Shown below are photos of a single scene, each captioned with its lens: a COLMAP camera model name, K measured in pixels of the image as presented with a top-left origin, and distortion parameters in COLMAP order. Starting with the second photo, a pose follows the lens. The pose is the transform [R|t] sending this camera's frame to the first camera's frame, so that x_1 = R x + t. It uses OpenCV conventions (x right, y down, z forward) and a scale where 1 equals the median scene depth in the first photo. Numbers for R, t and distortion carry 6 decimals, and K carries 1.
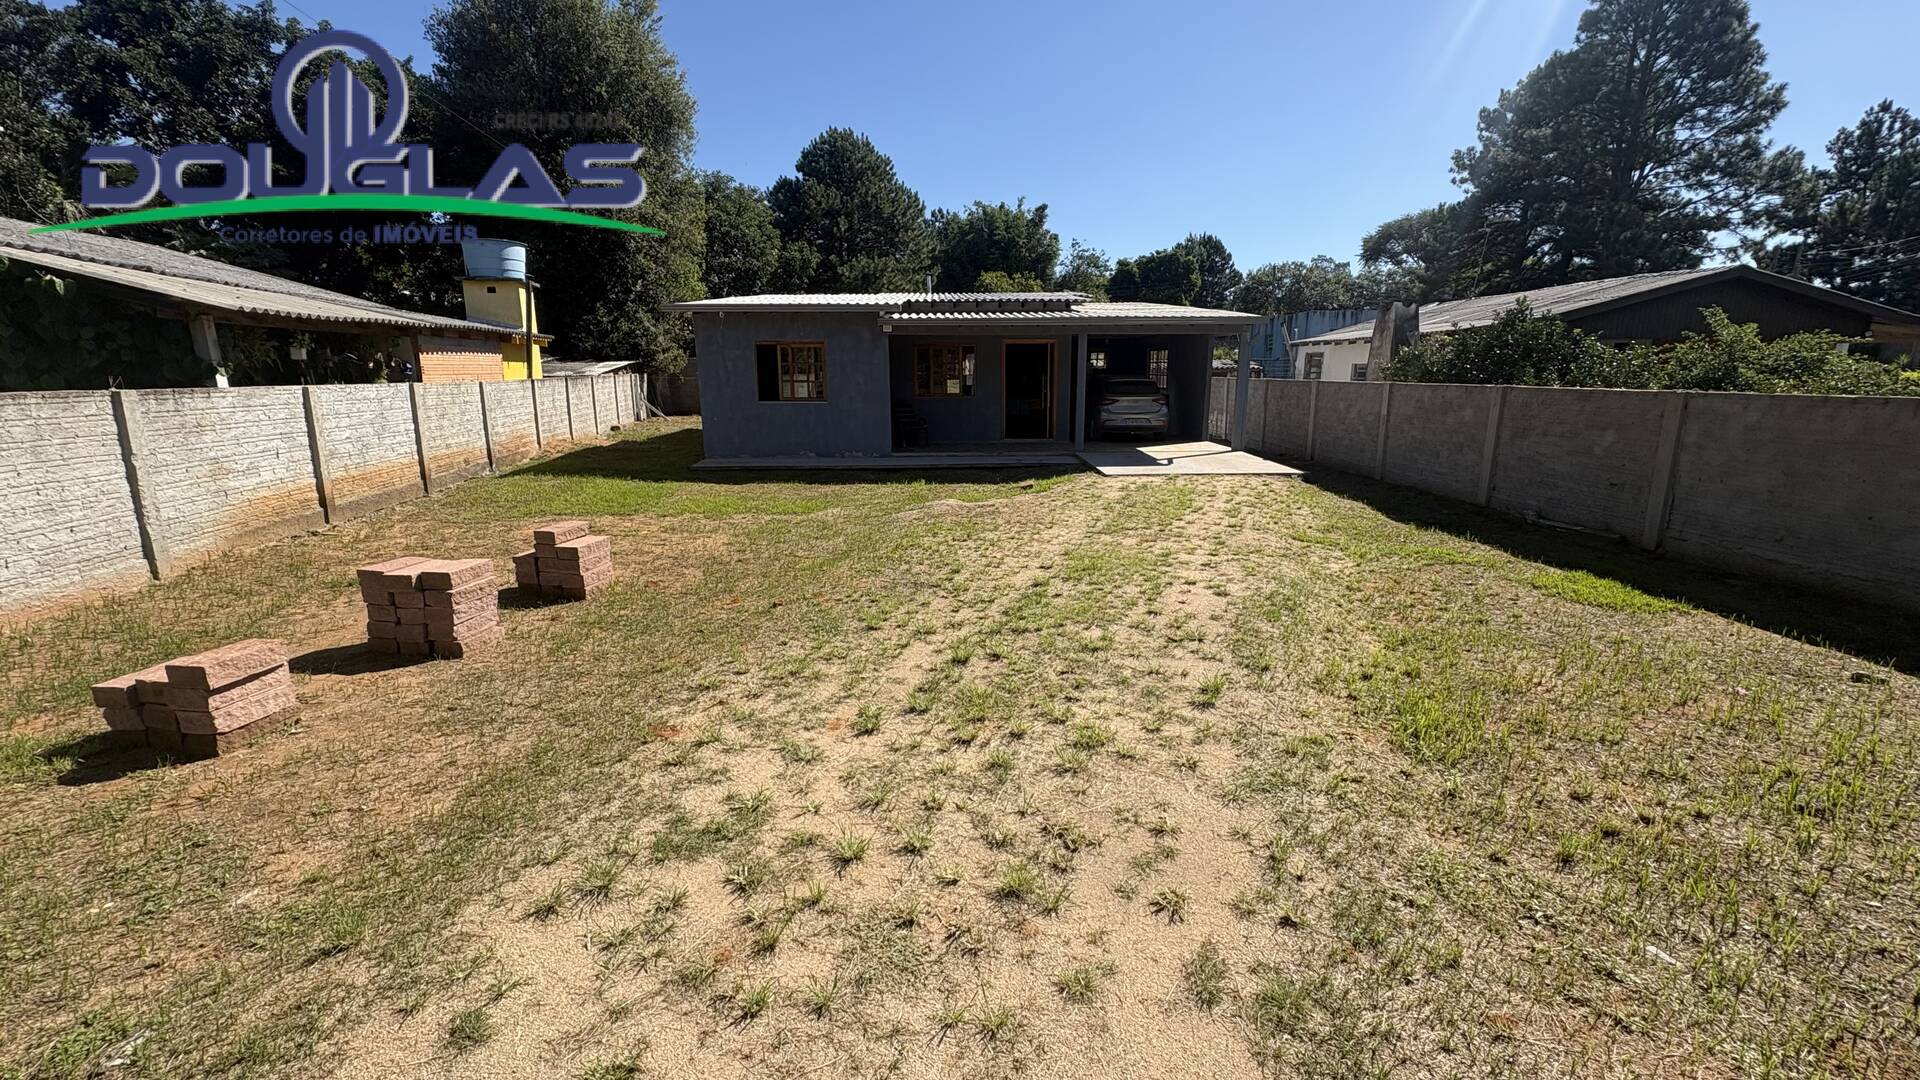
lens RADIAL K [[765.2, 0, 957.4], [0, 765.2, 540.9], [0, 0, 1]] dist [-0.000608, 0.000711]
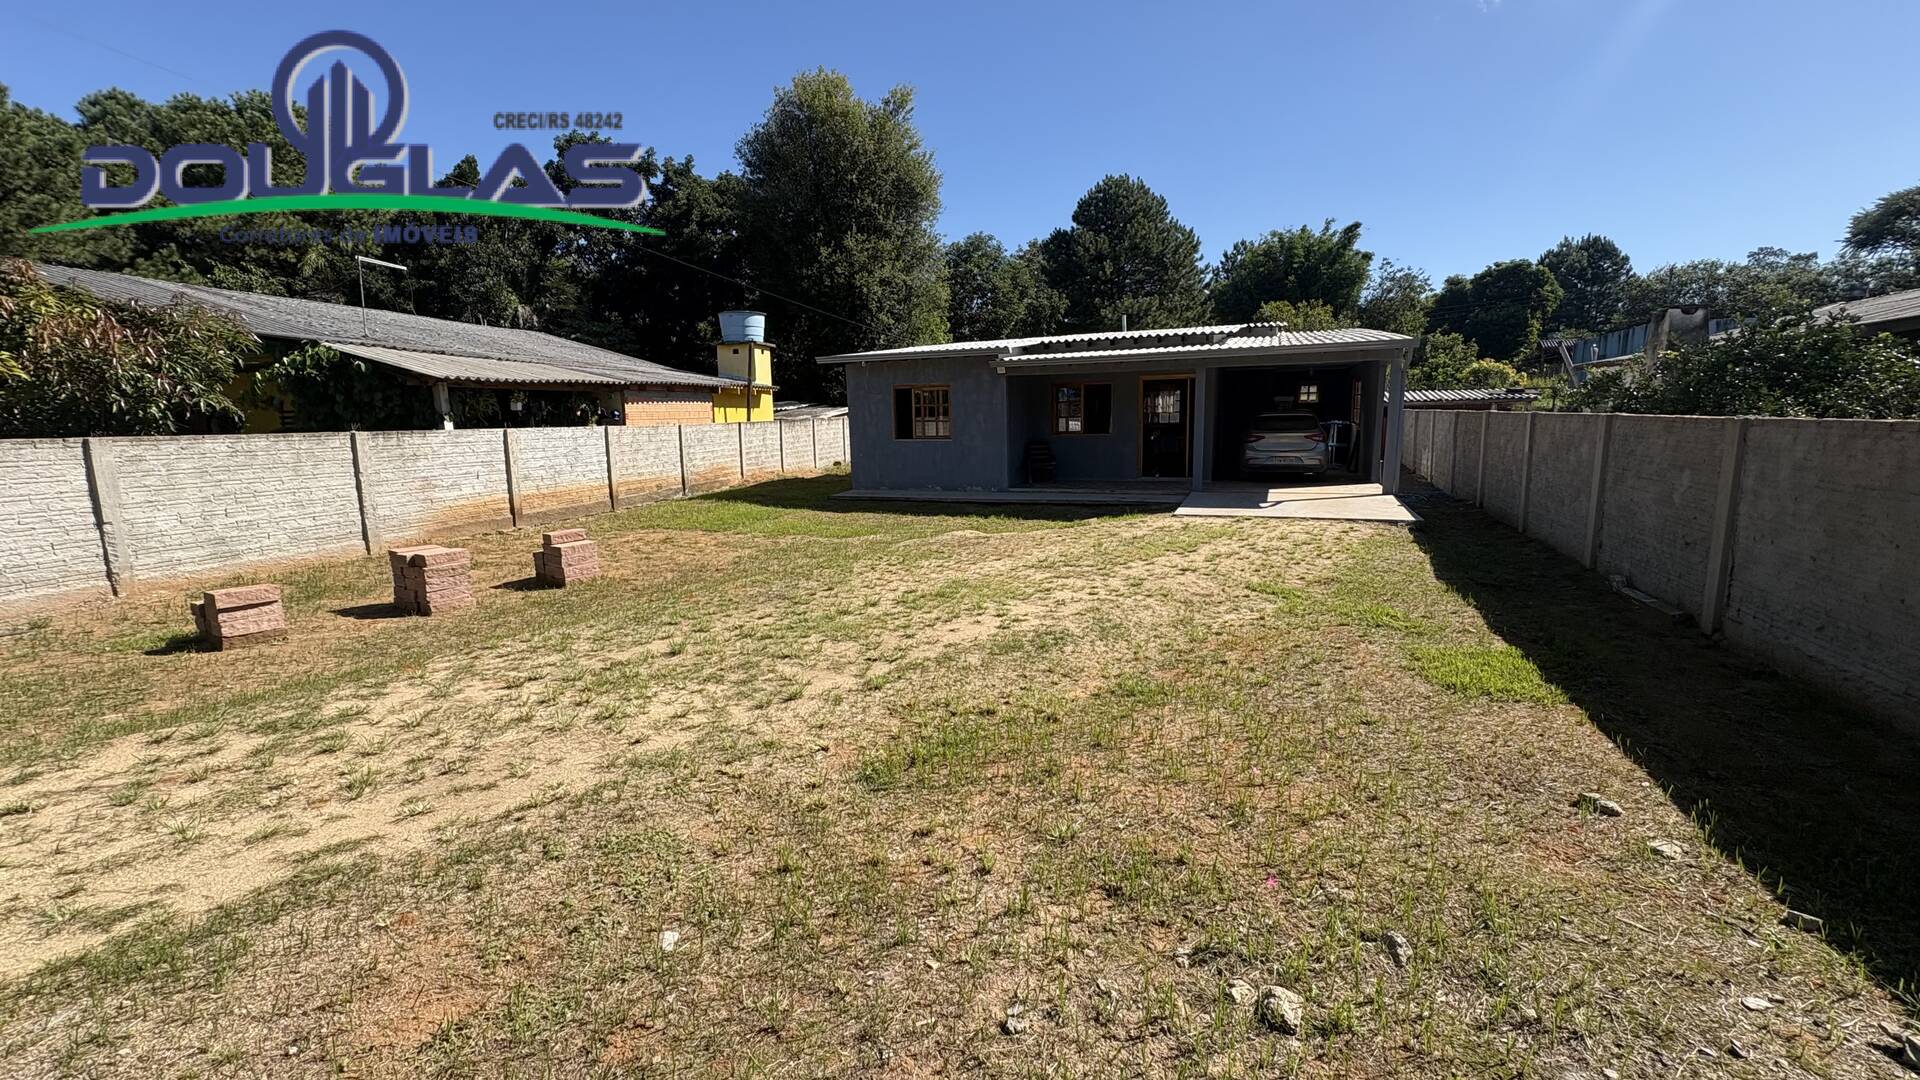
lens RADIAL K [[765.2, 0, 955.8], [0, 765.2, 542.2], [0, 0, 1]] dist [-0.000608, 0.000711]
pose [[0.916355, 0.049284, -0.397321, 0.280522], [-0.068766, 0.997021, -0.034926, -0.000579], [0.394416, 0.059327, 0.917015, 0.024182]]
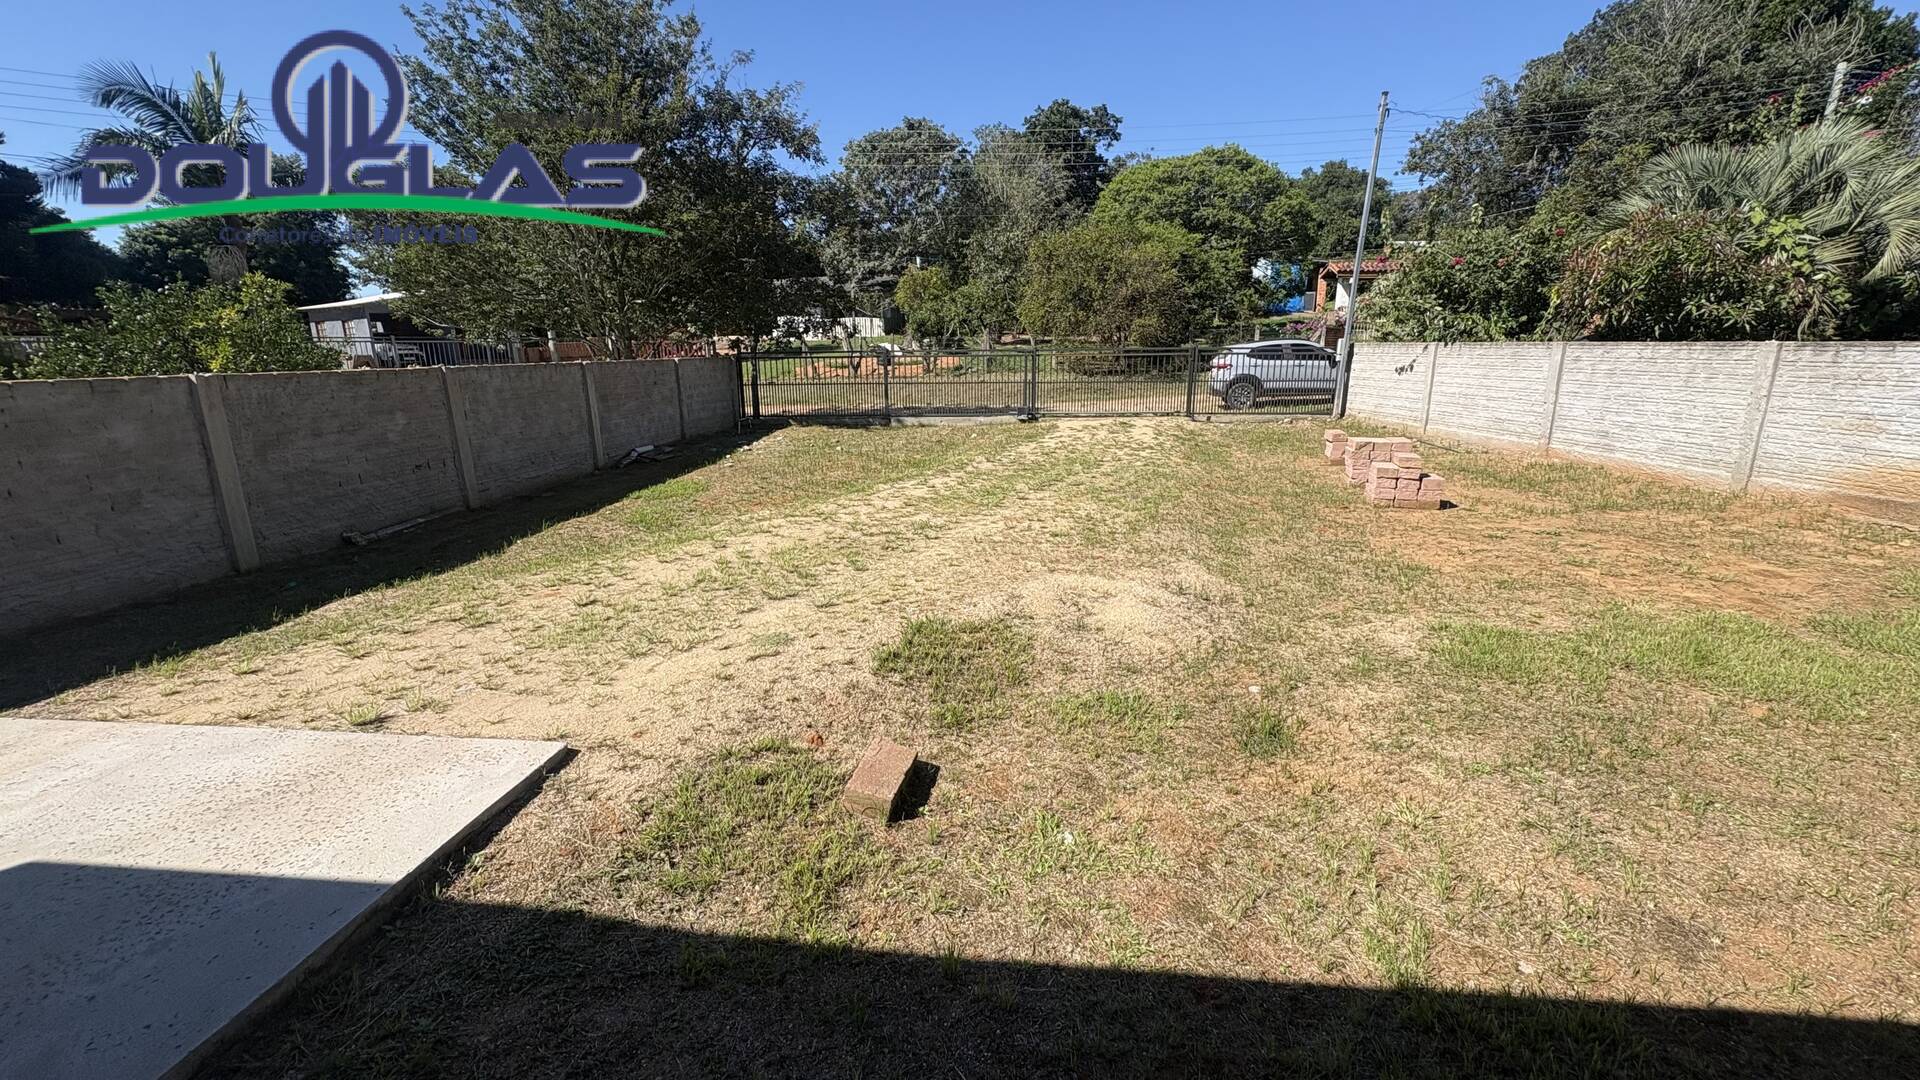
lens RADIAL K [[765.2, 0, 962.8], [0, 765.2, 538.7], [0, 0, 1]] dist [-0.000608, 0.000711]
pose [[-0.992293, -0.014804, 0.123026, 0.028497], [0.041993, 0.893911, 0.446274, -0.221026], [-0.116581, 0.448000, -0.886400, 1.016434]]
